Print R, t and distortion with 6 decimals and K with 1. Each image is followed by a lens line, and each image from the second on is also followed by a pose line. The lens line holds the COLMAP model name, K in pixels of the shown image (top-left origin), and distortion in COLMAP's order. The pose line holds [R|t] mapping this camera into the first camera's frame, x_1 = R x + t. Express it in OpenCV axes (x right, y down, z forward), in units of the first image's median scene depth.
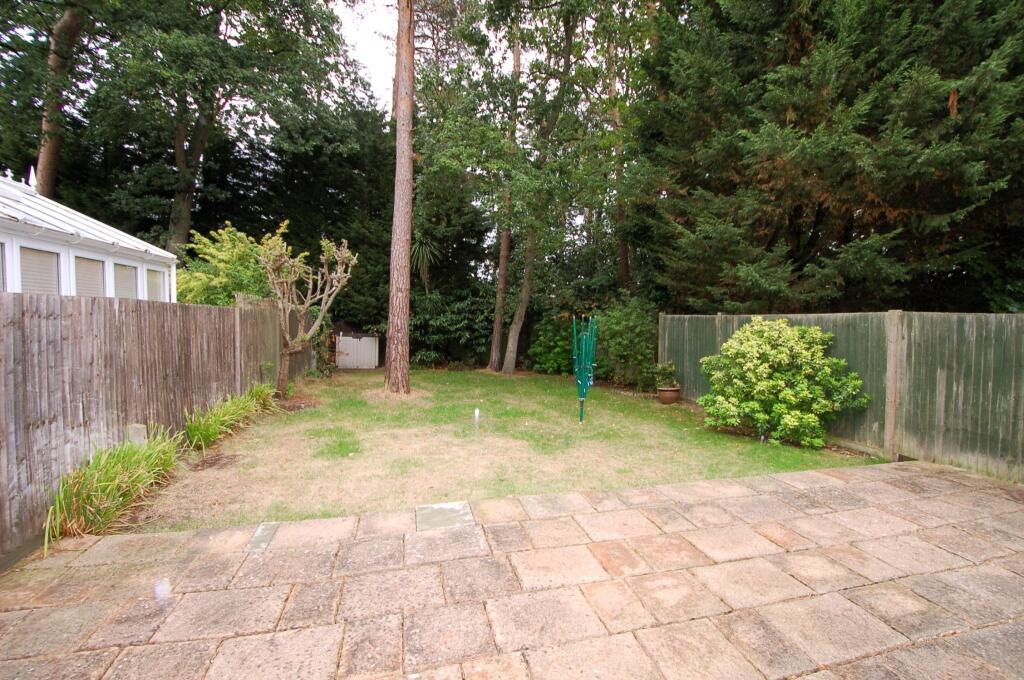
lens RADIAL K [[448.6, 0, 517.3], [0, 448.6, 340.7], [0, 0, 1]] dist [0.009056, -0.017418]
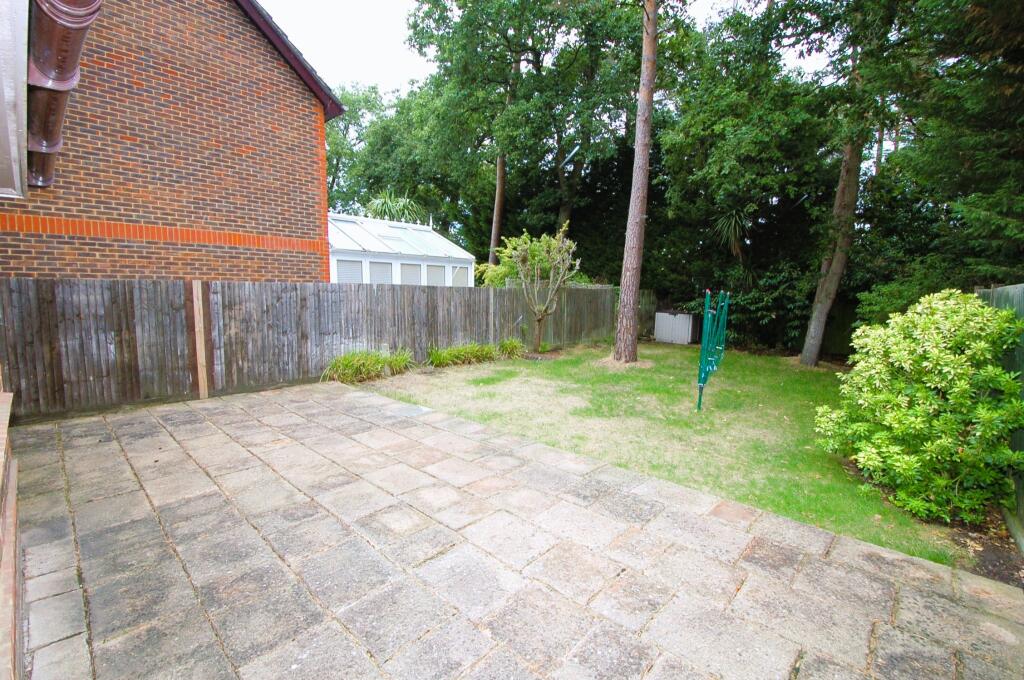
lens RADIAL K [[448.6, 0, 517.3], [0, 448.6, 340.7], [0, 0, 1]] dist [0.009056, -0.017418]
pose [[0.539963, 0.084171, -0.837469, 0.984223], [-0.047296, 0.996449, 0.069656, -0.003098], [0.840359, 0.001997, 0.542027, 0.292923]]
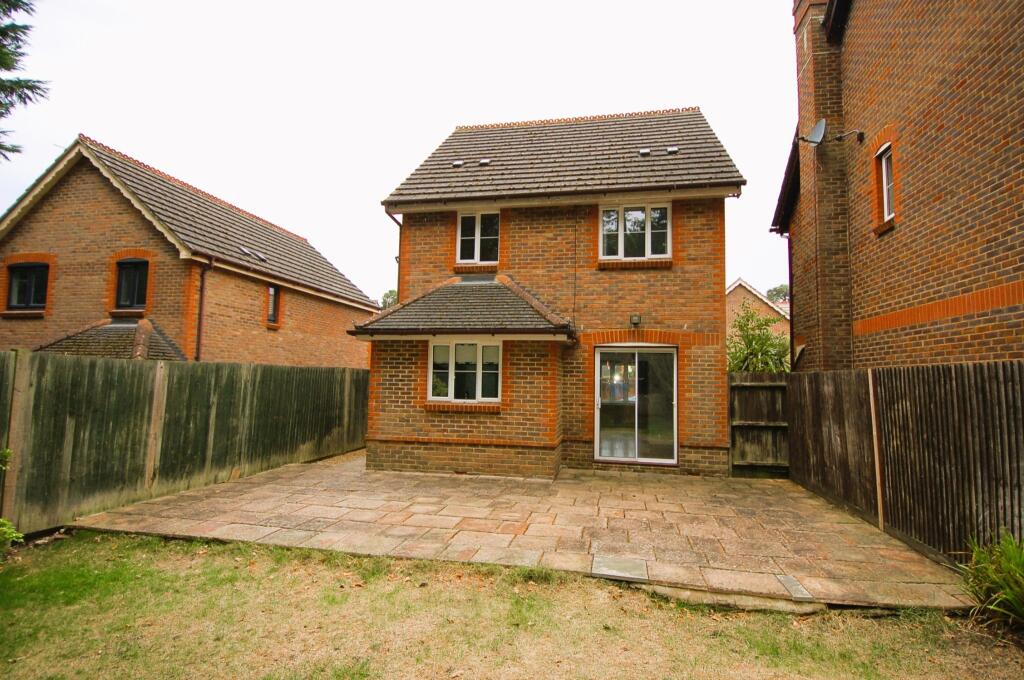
lens RADIAL K [[448.6, 0, 517.3], [0, 448.6, 340.7], [0, 0, 1]] dist [0.009056, -0.017418]
pose [[-0.892569, 0.012328, 0.450743, -0.294176], [-0.002614, 0.999468, -0.032511, -0.067759], [-0.450904, -0.030196, -0.892062, 1.415810]]
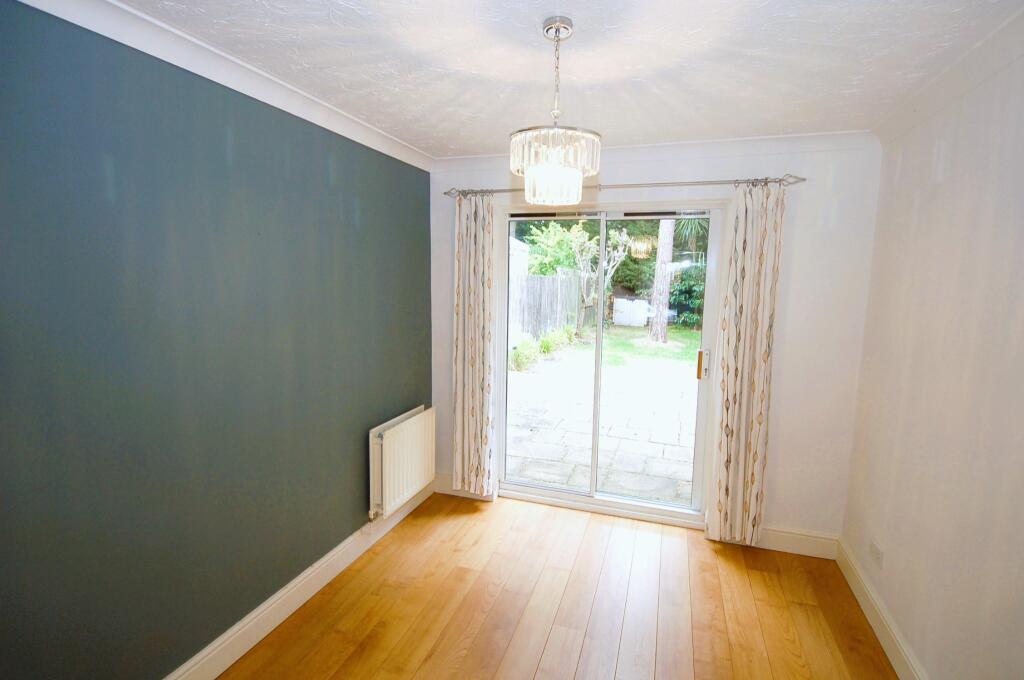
lens RADIAL K [[448.6, 0, 517.3], [0, 448.6, 340.7], [0, 0, 1]] dist [0.009056, -0.017418]
pose [[0.829318, 0.081224, -0.552842, 0.220582], [-0.038336, 0.995318, 0.088725, 0.024681], [0.557460, -0.052387, 0.828549, -0.577033]]
